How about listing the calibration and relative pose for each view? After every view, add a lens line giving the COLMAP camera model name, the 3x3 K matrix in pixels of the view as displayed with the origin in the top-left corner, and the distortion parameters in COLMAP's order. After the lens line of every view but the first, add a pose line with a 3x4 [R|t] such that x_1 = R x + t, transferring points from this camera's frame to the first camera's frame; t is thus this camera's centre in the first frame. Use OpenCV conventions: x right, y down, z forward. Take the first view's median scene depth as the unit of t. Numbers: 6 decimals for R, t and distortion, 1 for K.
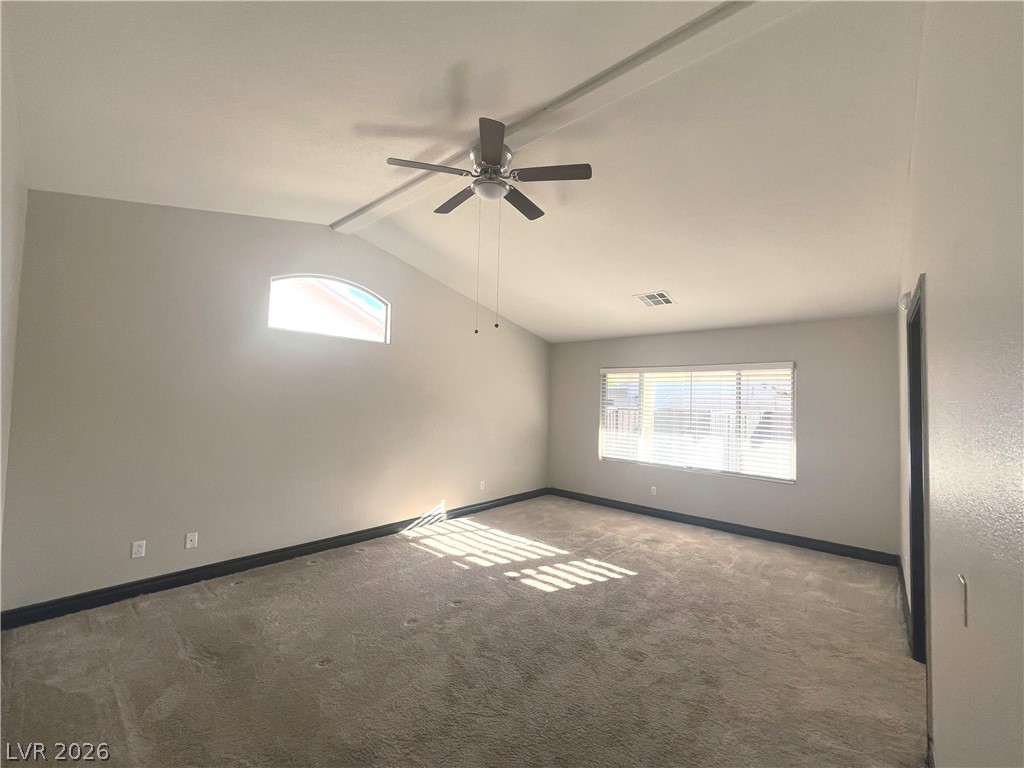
lens RADIAL K [[416.7, 0, 514.1], [0, 416.7, 384.2], [0, 0, 1]] dist [-0.002448, 0.000046]
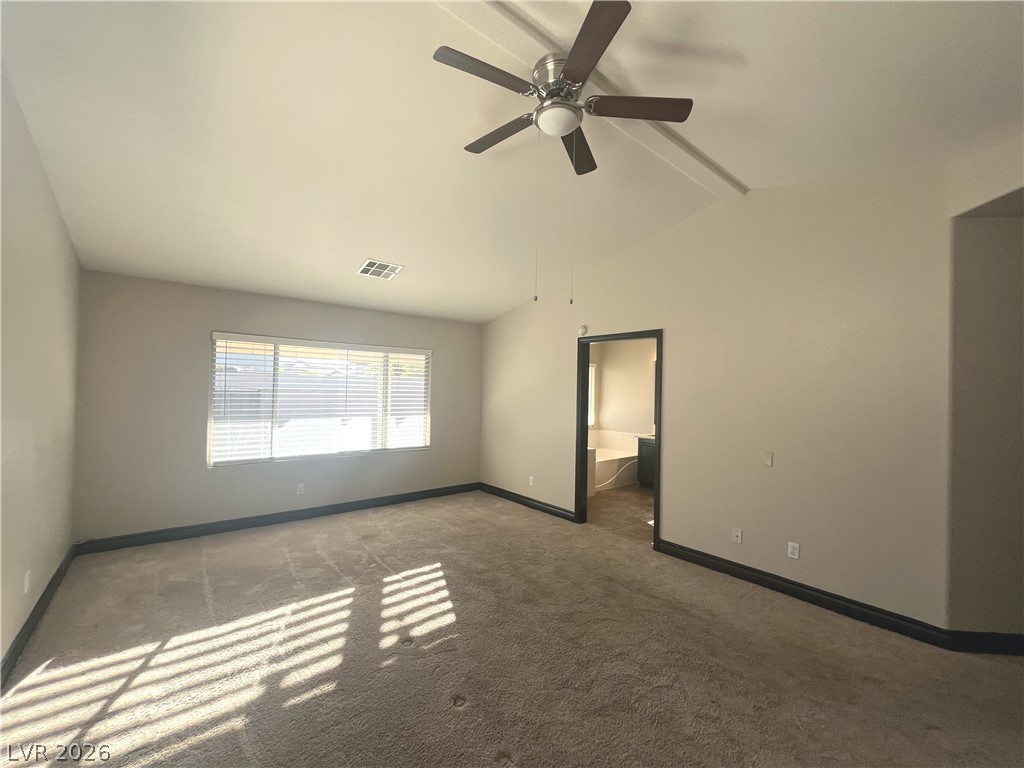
lens RADIAL K [[416.7, 0, 516.5], [0, 416.7, 384.2], [0, 0, 1]] dist [-0.002448, 0.000046]
pose [[0.152585, -0.011696, 0.988221, -0.532686], [-0.056930, 0.998166, 0.020604, 0.007567], [-0.986649, -0.059403, 0.151639, 0.591531]]
